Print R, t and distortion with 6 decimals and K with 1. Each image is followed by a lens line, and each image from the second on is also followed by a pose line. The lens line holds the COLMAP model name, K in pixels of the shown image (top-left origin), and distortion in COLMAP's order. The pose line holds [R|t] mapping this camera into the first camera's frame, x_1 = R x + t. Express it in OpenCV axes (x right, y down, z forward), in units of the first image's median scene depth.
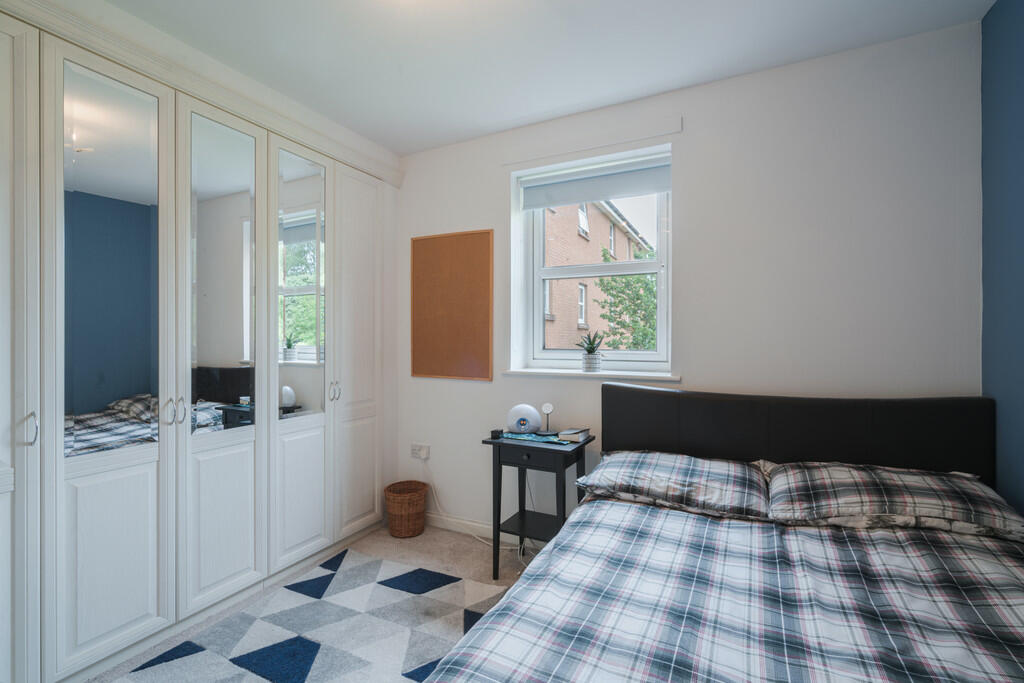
lens RADIAL K [[462.0, 0, 505.8], [0, 462.0, 327.0], [0, 0, 1]] dist [-0.010816, 0.005747]
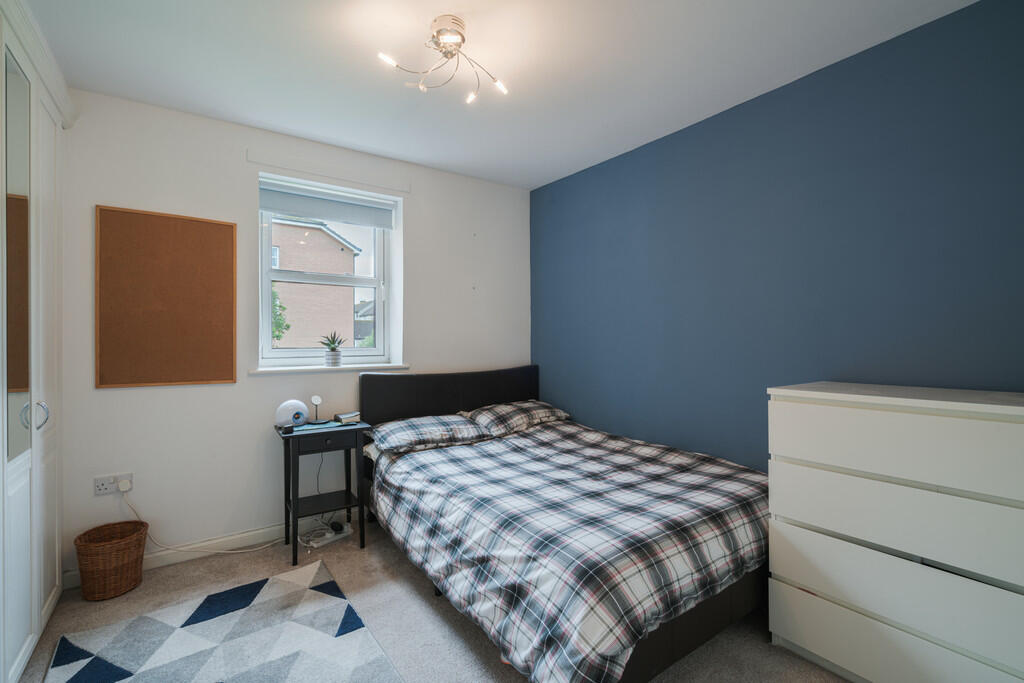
lens RADIAL K [[462.0, 0, 505.8], [0, 462.0, 327.0], [0, 0, 1]] dist [-0.010816, 0.005747]
pose [[0.460418, 0.021435, 0.887443, -0.739743], [-0.017304, 0.999735, -0.015170, 0.008100], [-0.887534, -0.008372, 0.460667, 0.086083]]
